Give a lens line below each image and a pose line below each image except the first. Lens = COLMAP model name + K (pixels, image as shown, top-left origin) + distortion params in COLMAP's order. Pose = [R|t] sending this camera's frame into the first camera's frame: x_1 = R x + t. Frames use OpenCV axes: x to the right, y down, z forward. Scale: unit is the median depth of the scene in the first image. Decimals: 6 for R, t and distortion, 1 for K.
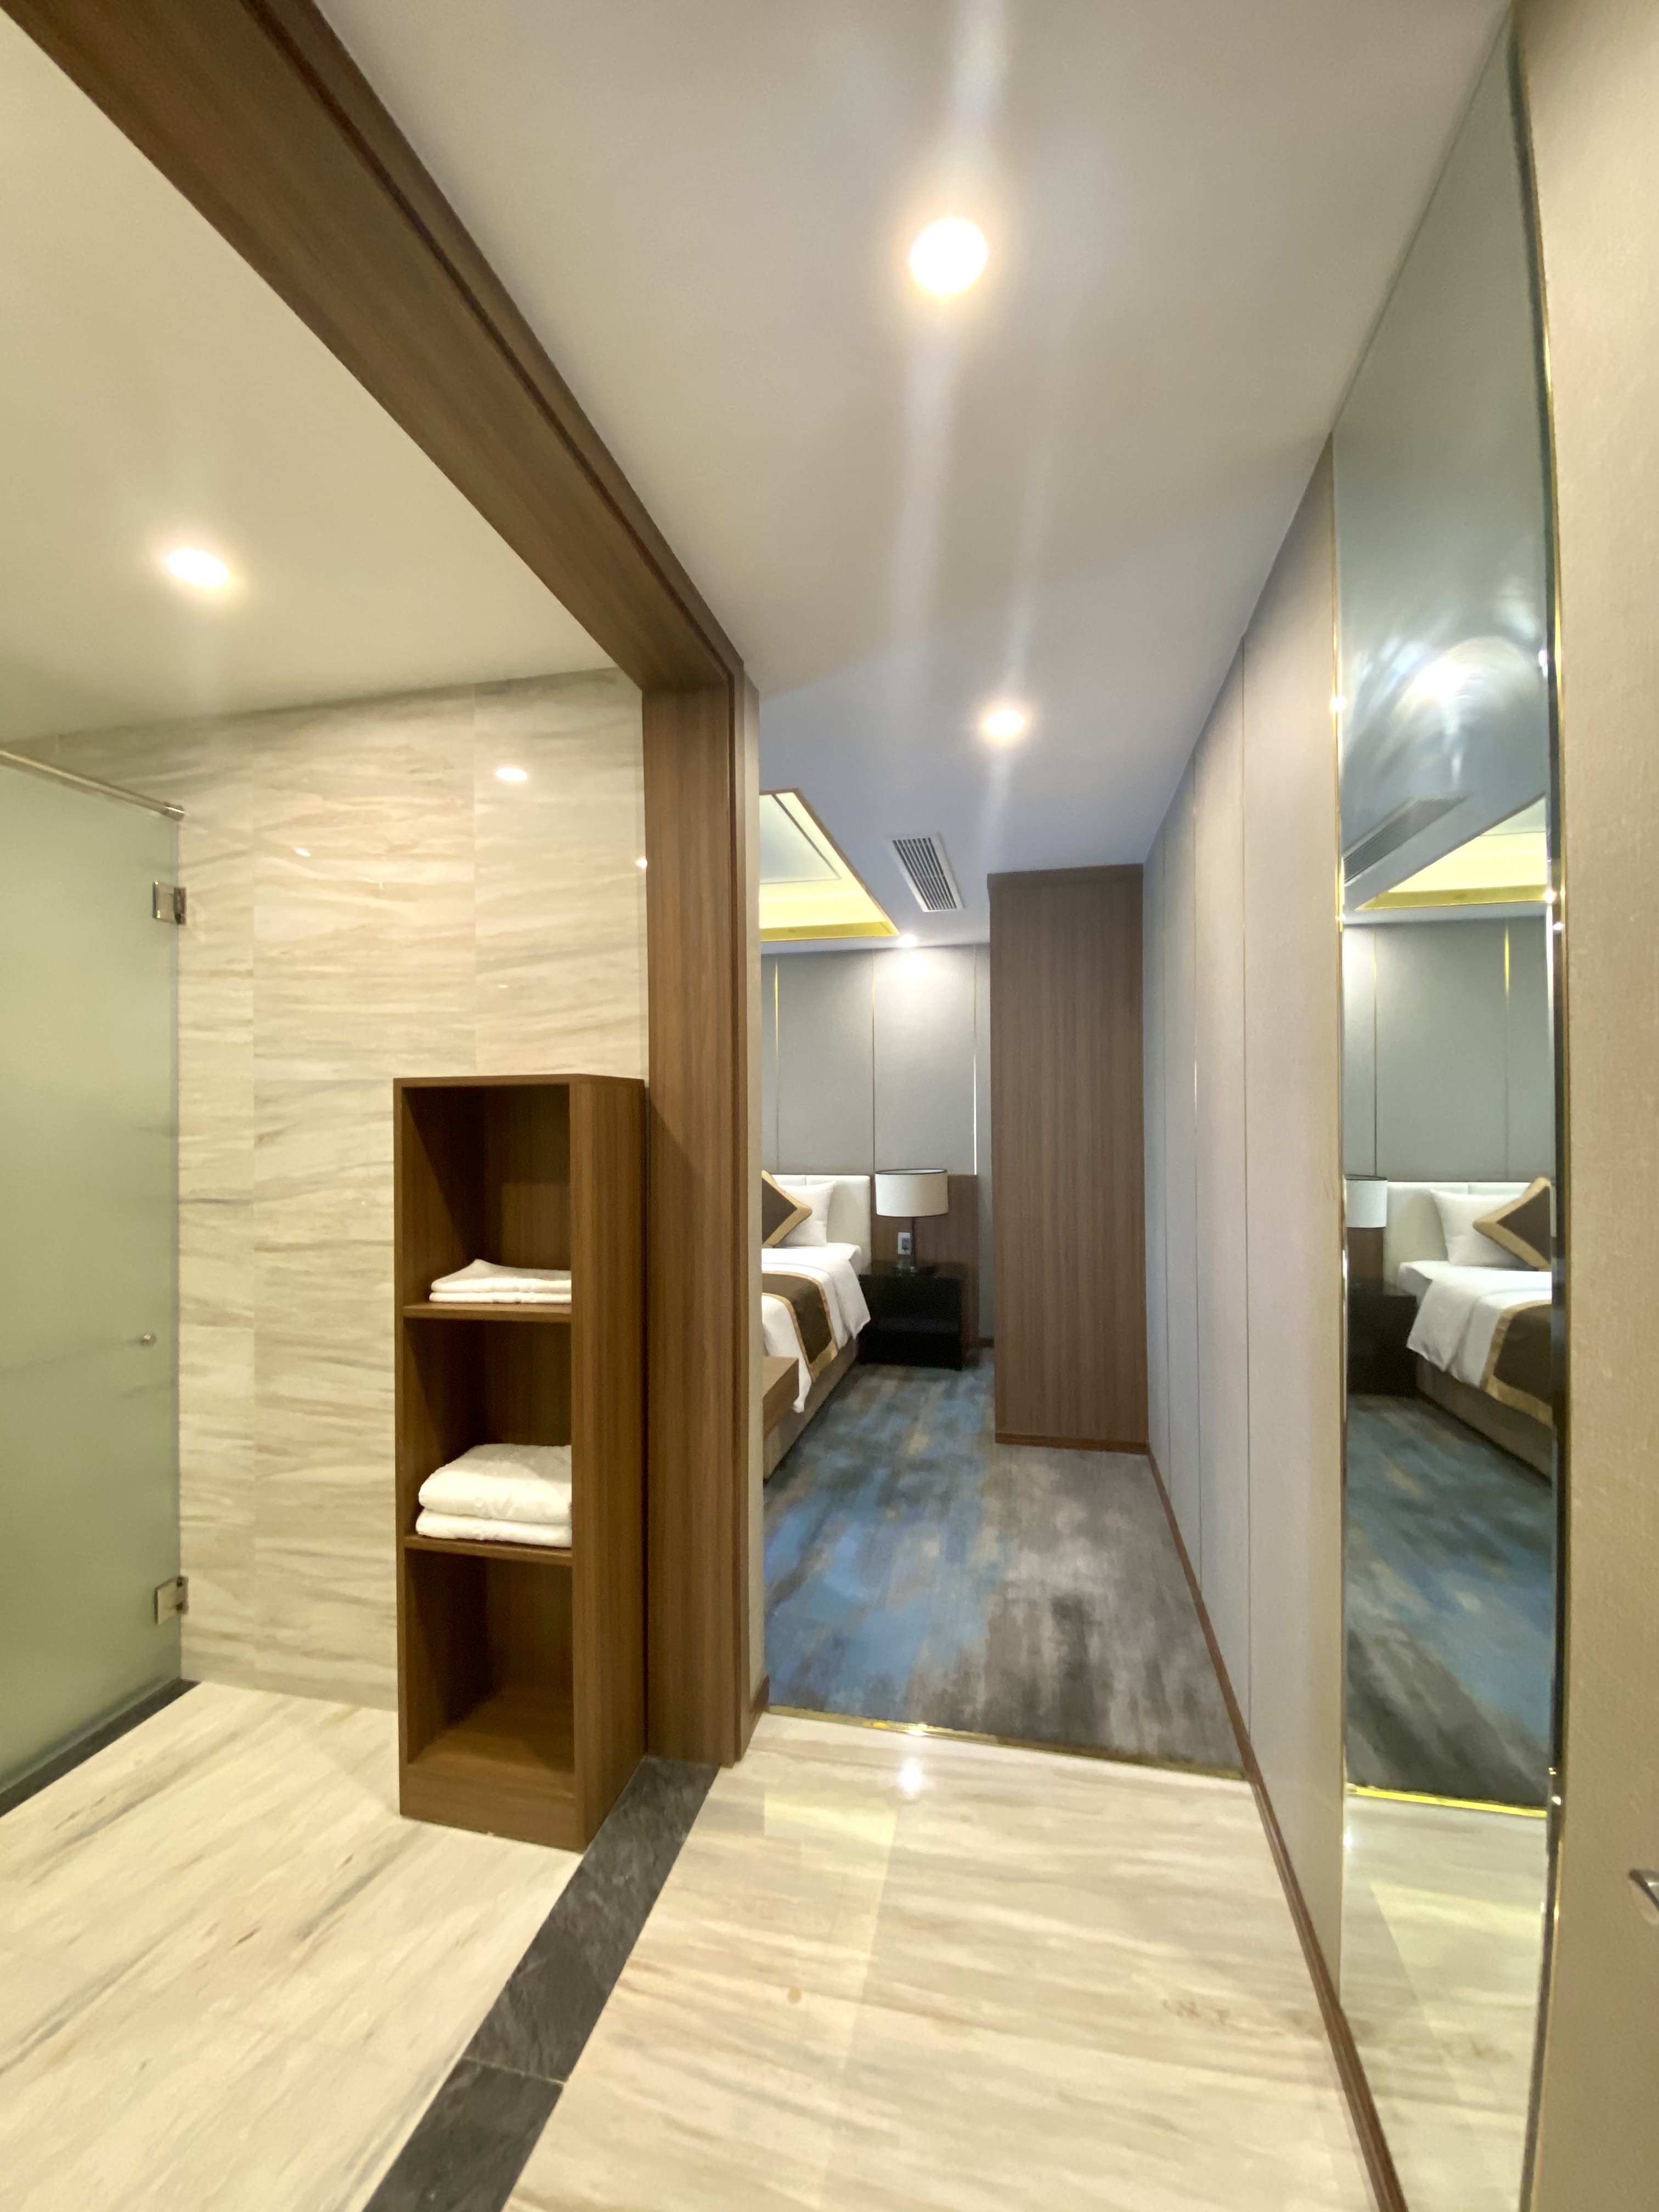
lens RADIAL K [[907.4, 0, 829.5], [0, 907.4, 1106.0], [0, 0, 1]] dist [0.001631, -0.011460]
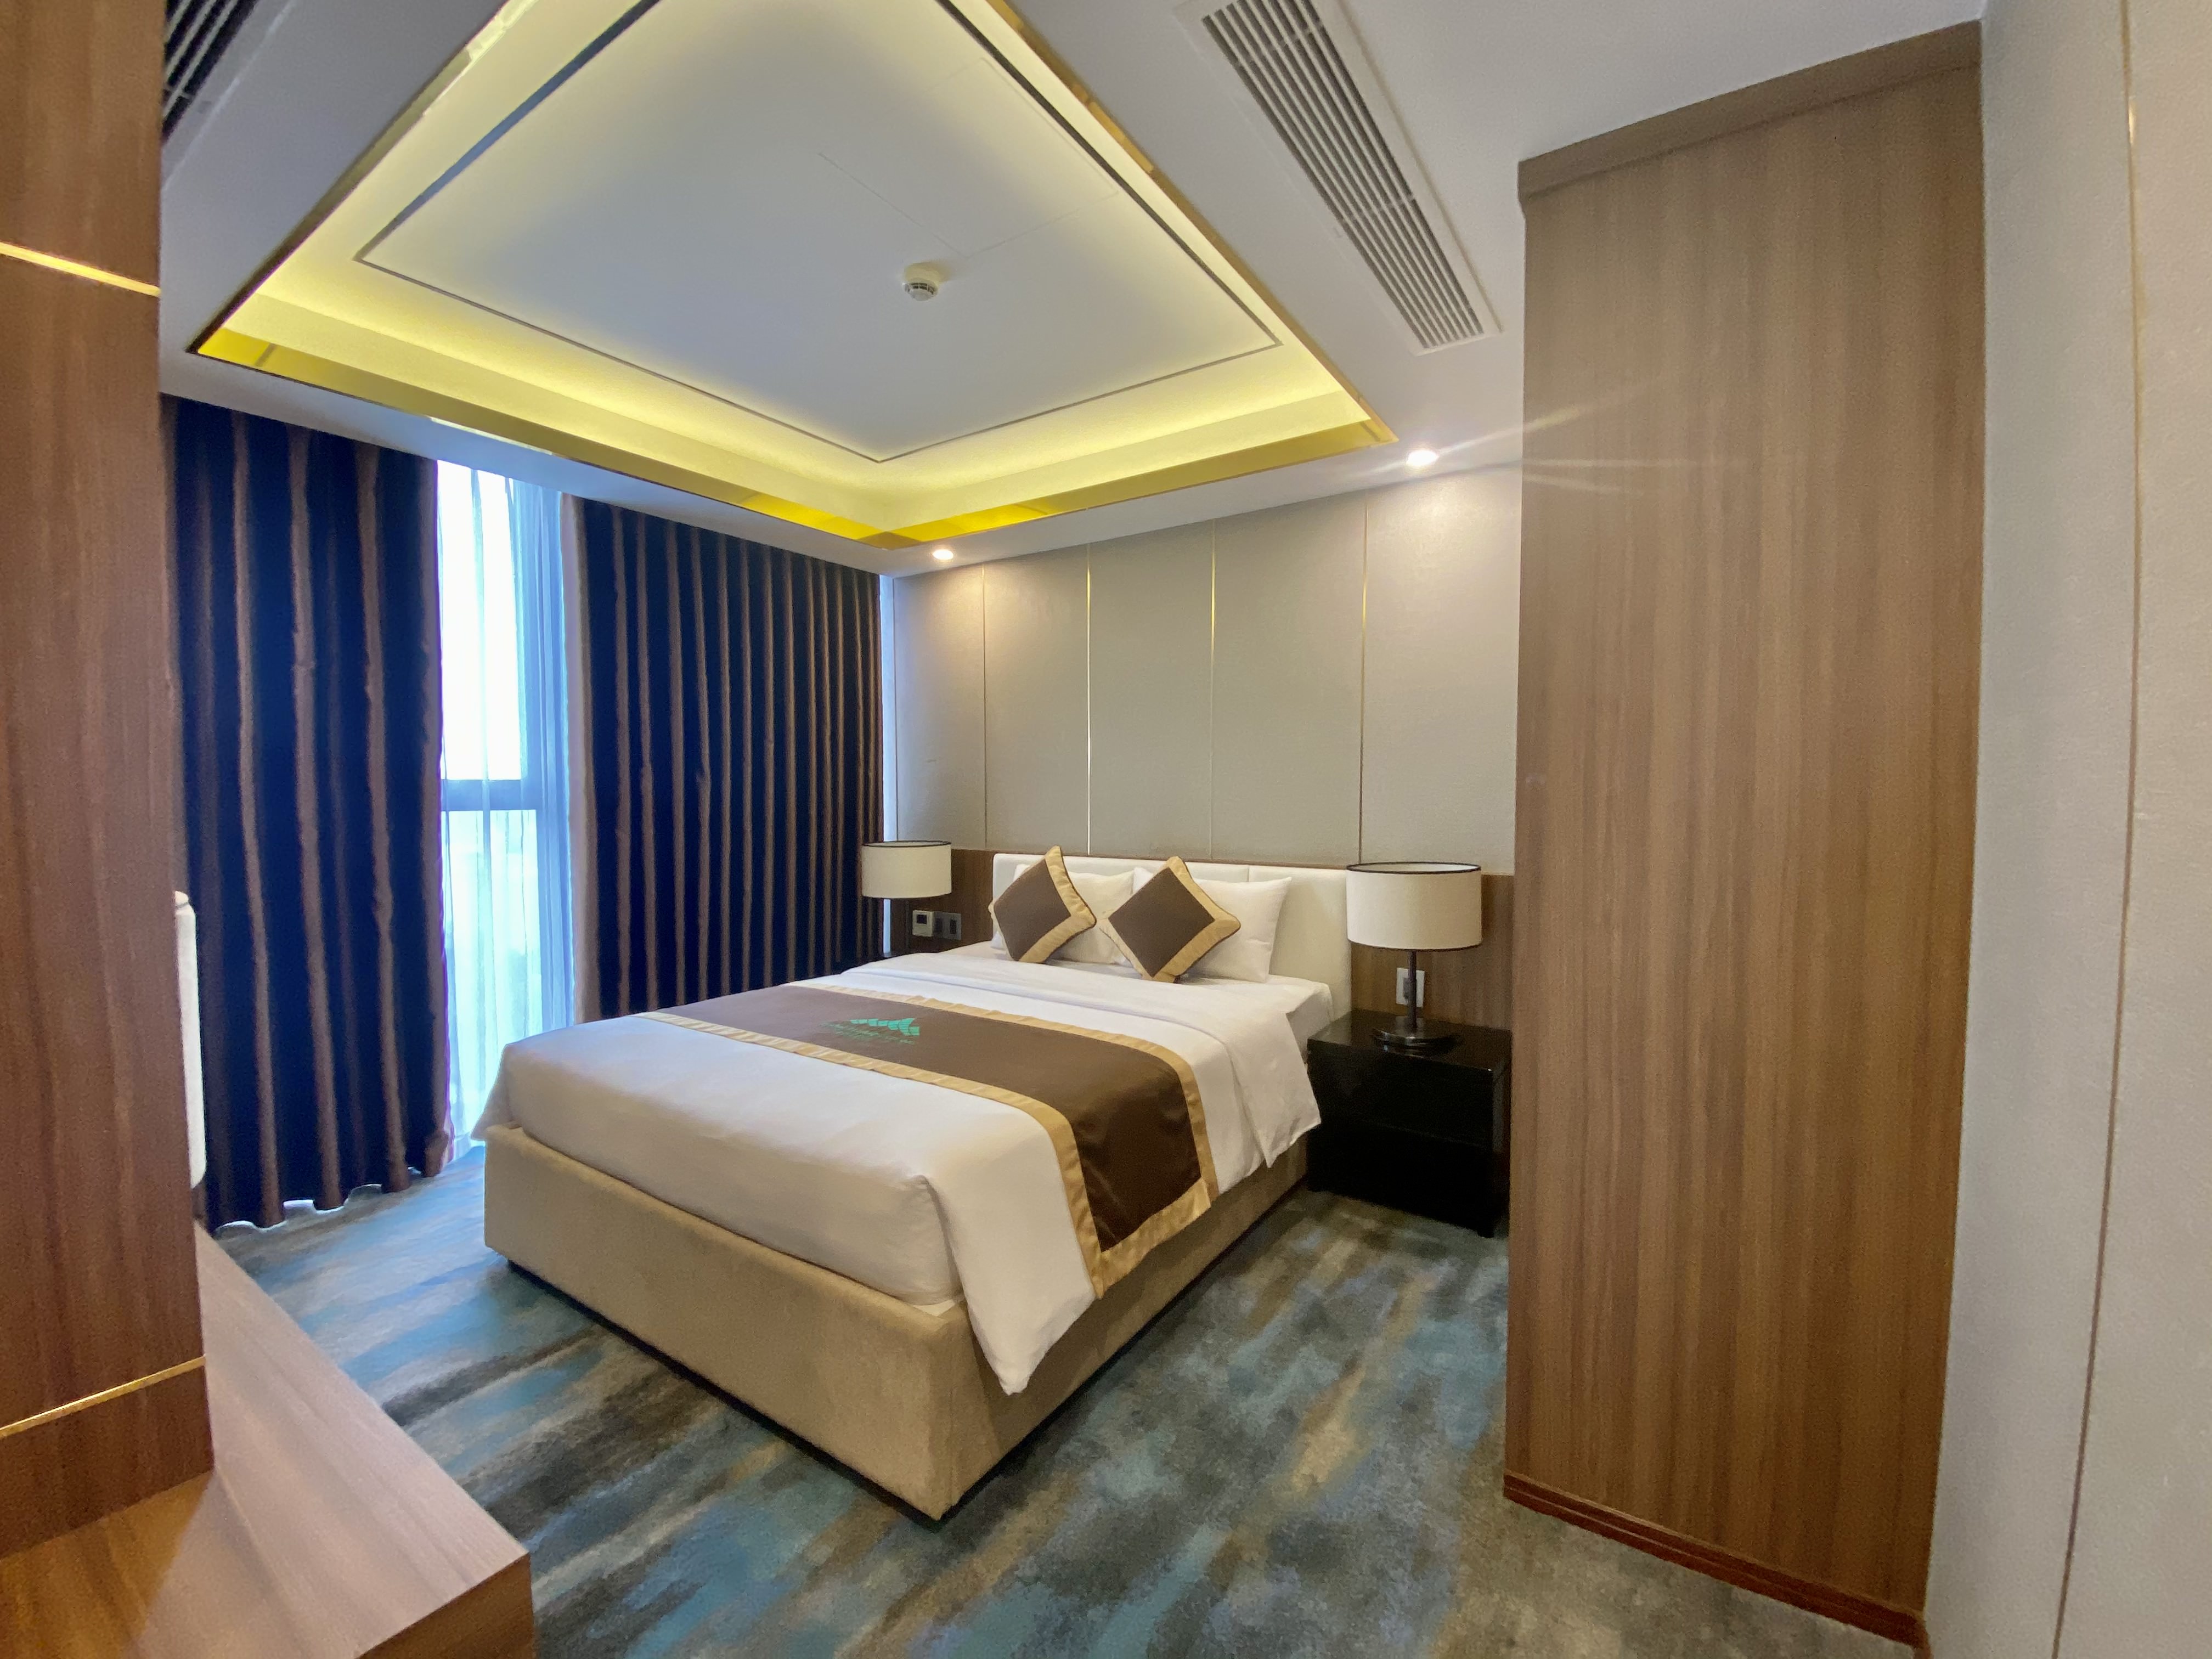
lens RADIAL K [[907.4, 0, 1106.0], [0, 907.4, 829.5], [0, 0, 1]] dist [0.001631, -0.011460]
pose [[0.931626, 0.022373, -0.362730, 0.130220], [-0.001361, 0.998311, 0.058080, 0.018148], [0.363417, -0.053615, 0.930082, 0.453277]]
